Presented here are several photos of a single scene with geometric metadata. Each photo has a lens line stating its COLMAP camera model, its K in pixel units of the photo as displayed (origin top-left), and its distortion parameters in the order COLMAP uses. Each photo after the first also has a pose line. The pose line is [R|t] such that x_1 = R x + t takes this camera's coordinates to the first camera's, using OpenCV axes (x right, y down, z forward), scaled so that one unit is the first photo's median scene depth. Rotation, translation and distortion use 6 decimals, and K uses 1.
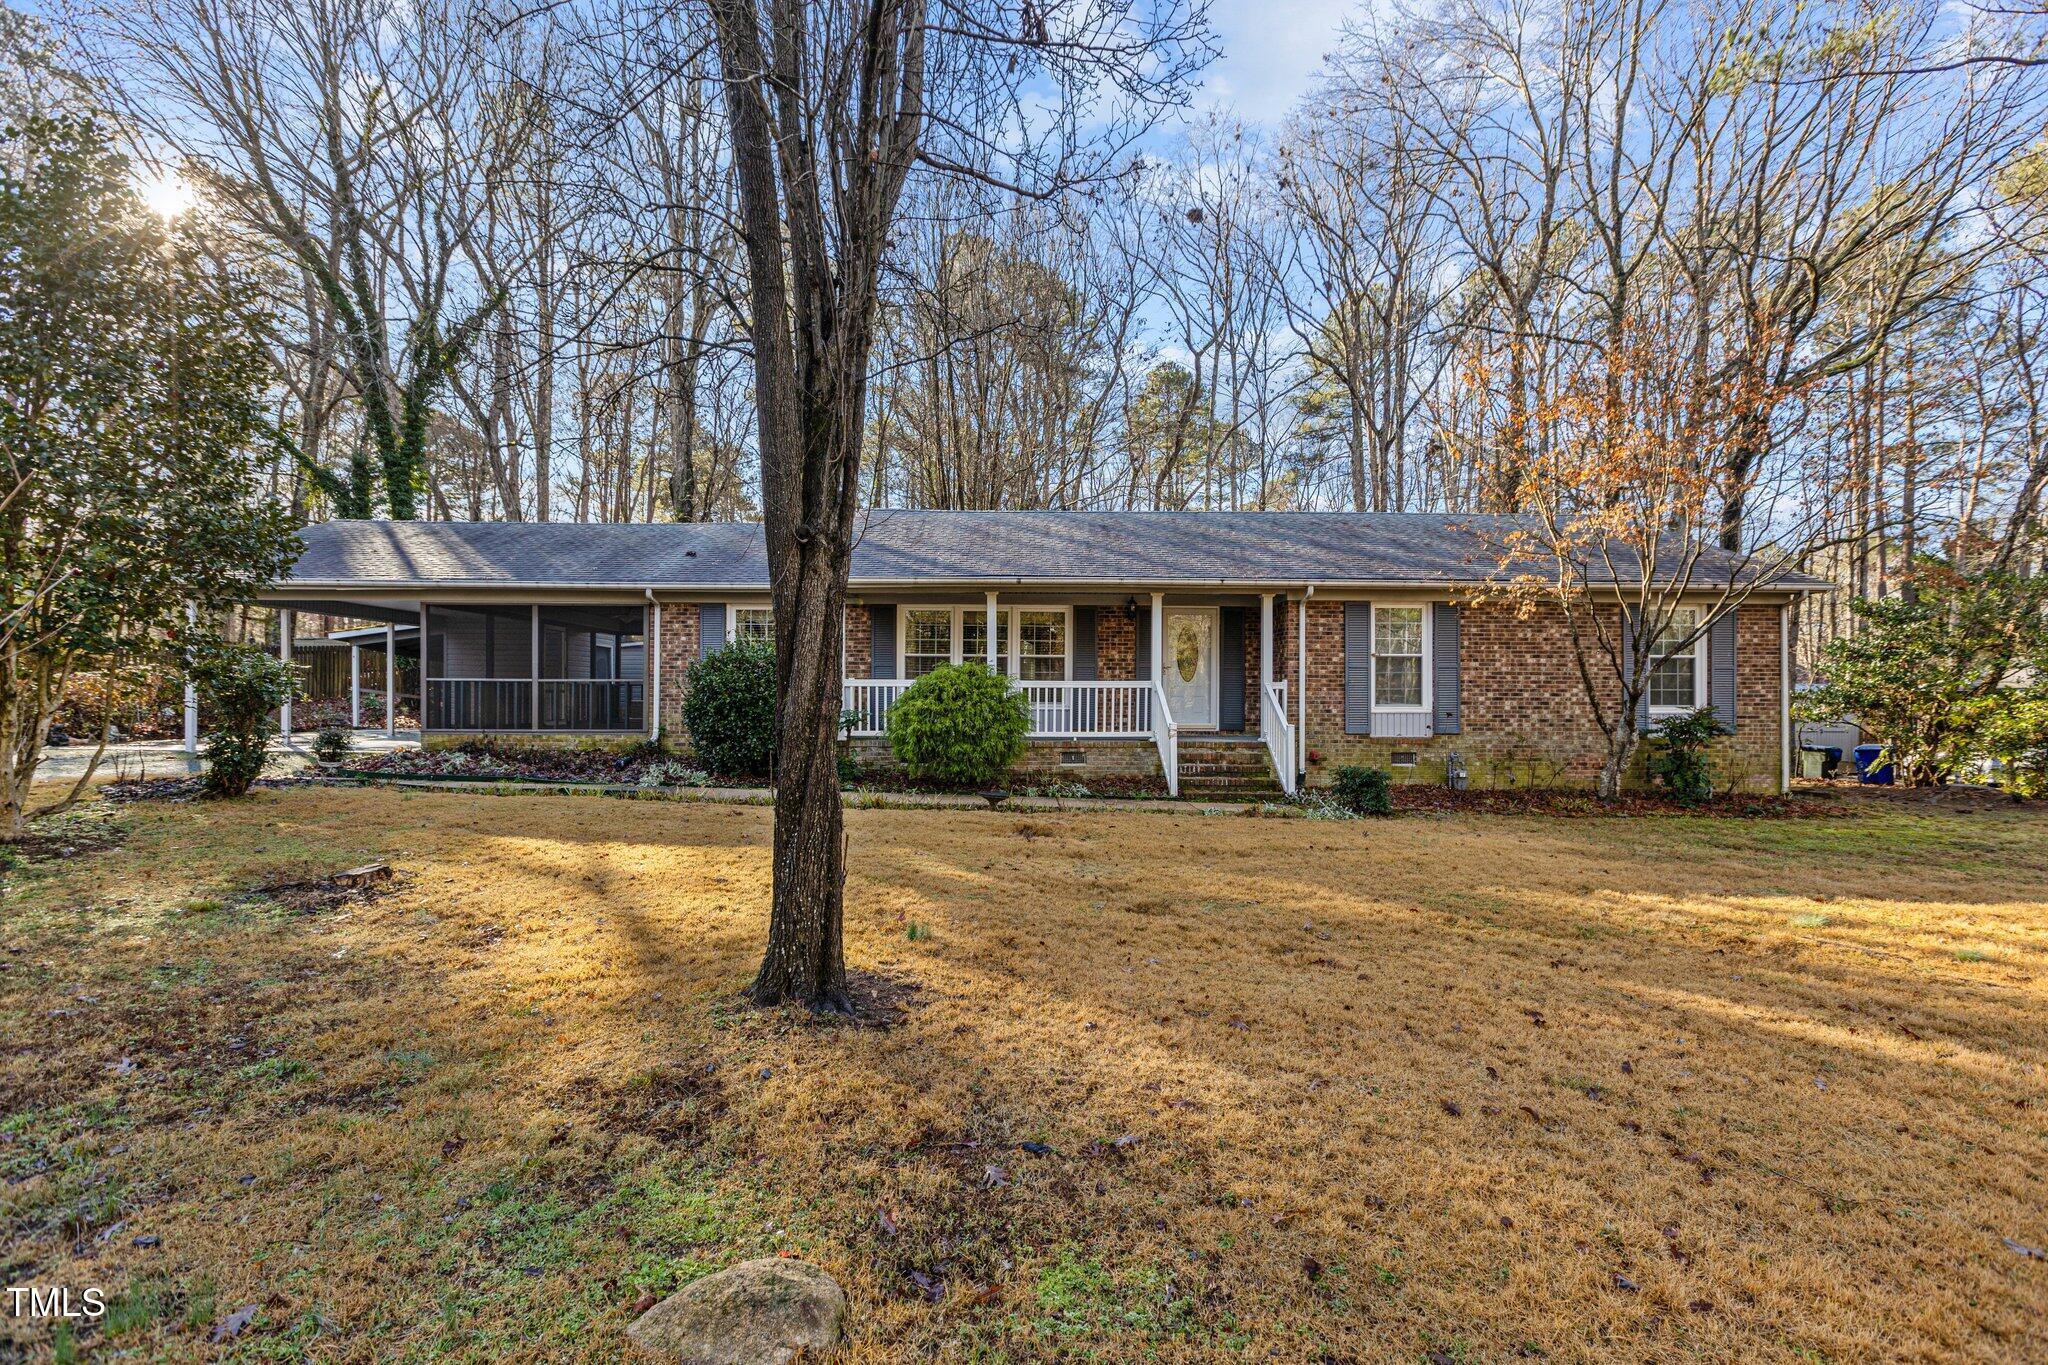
lens RADIAL K [[945.0, 0, 1024.0], [0, 945.0, 682.5], [0, 0, 1]] dist [0.001504, 0.000662]
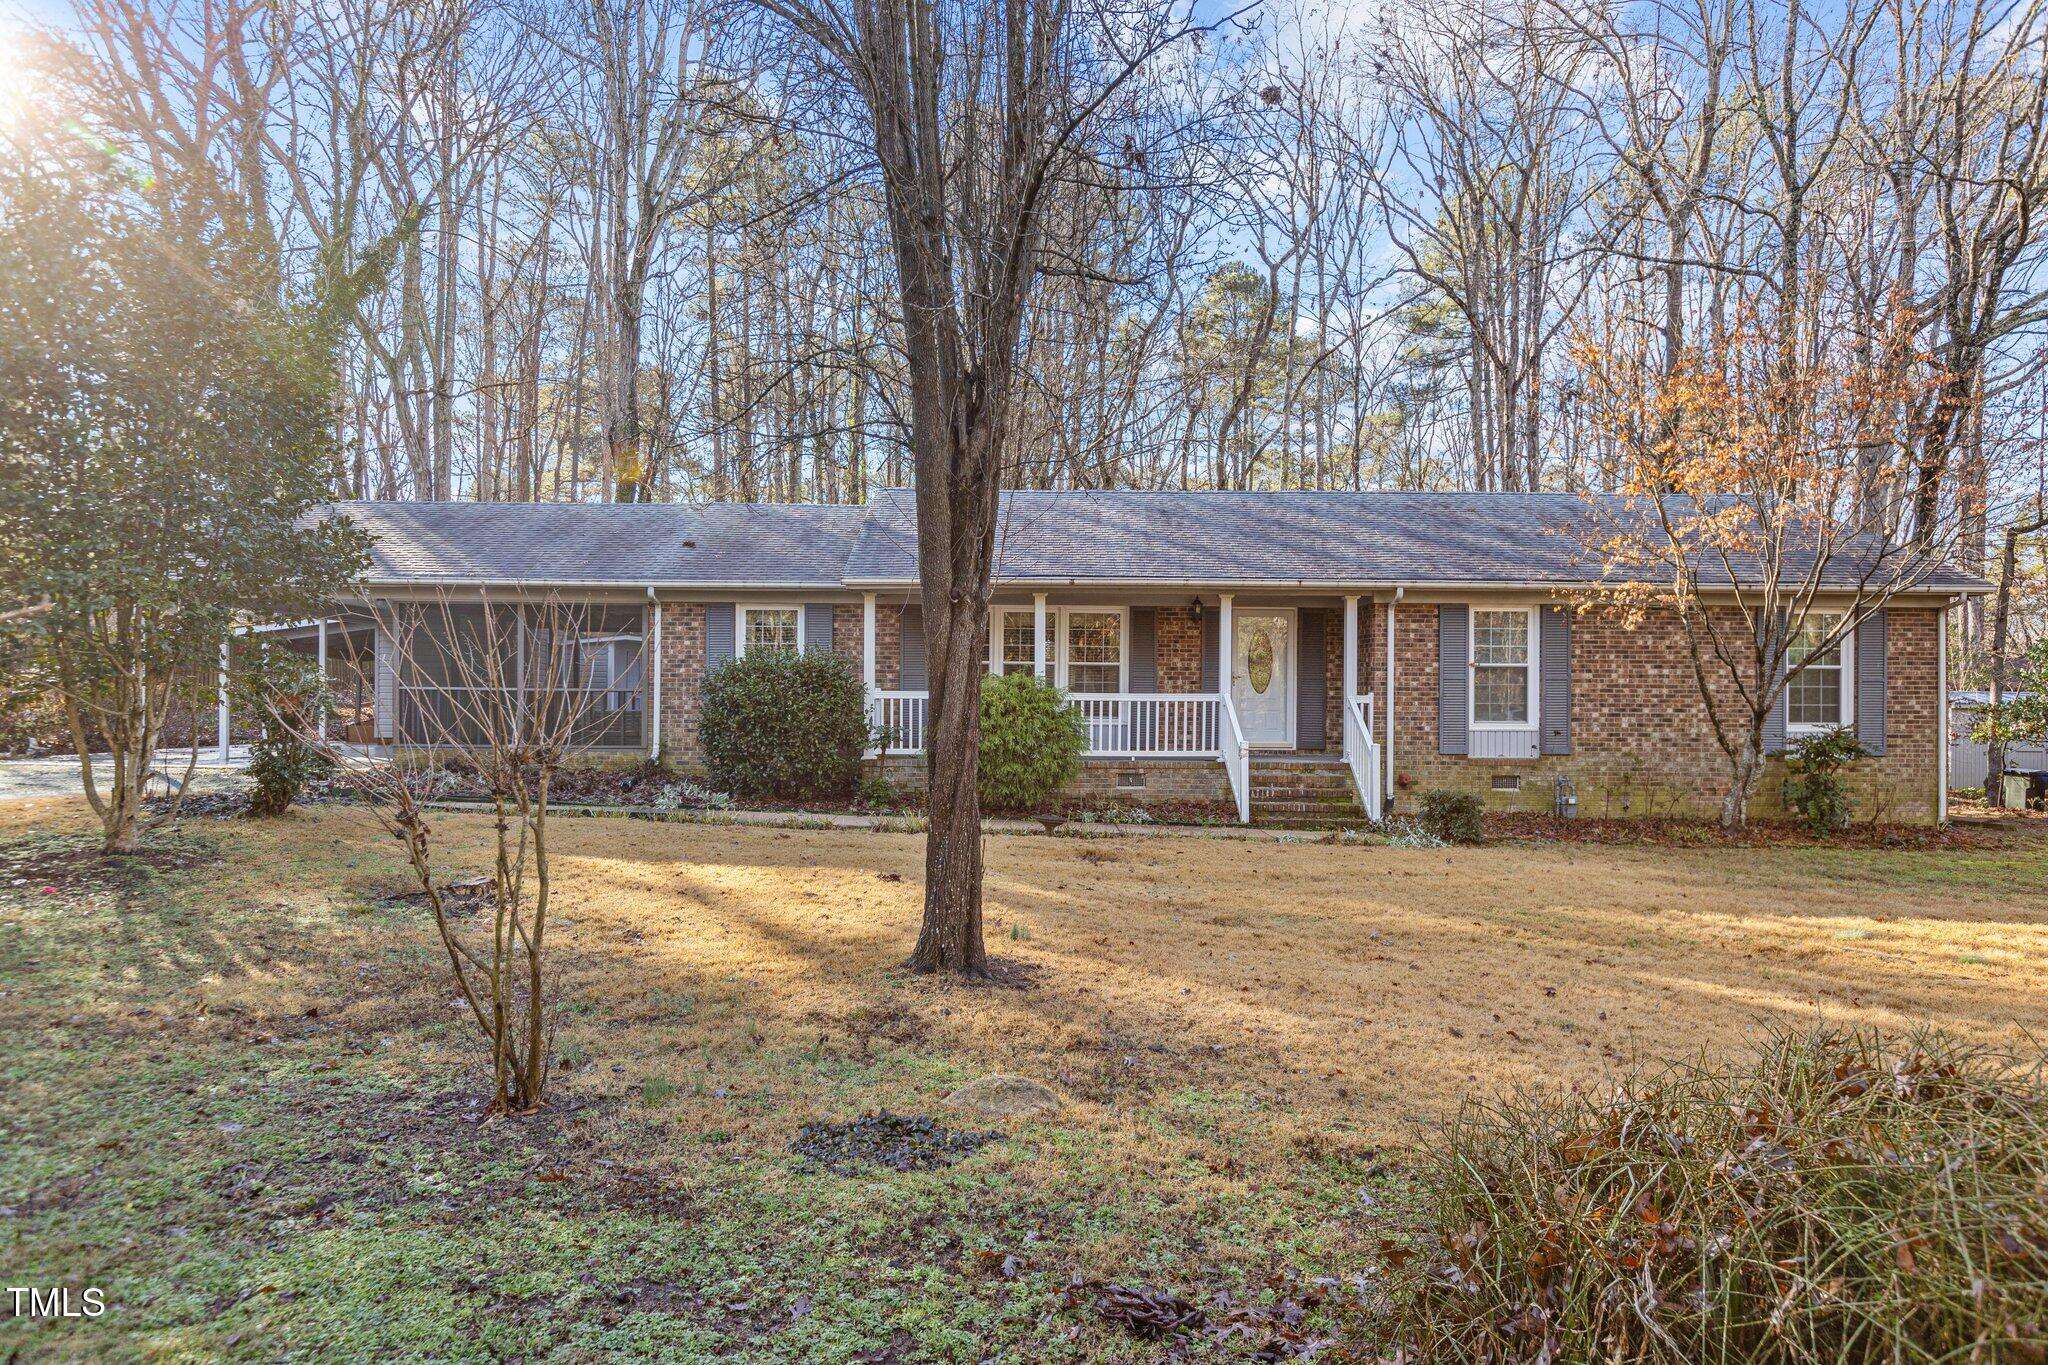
lens RADIAL K [[1287.6, 0, 1024.0], [0, 1287.6, 682.5], [0, 0, 1]] dist [0.000237, -0.005198]
pose [[0.999958, 0.003543, -0.008462, -0.037849], [-0.003525, 0.999992, 0.002084, -0.013615], [0.008469, -0.002055, 0.999962, -0.204800]]
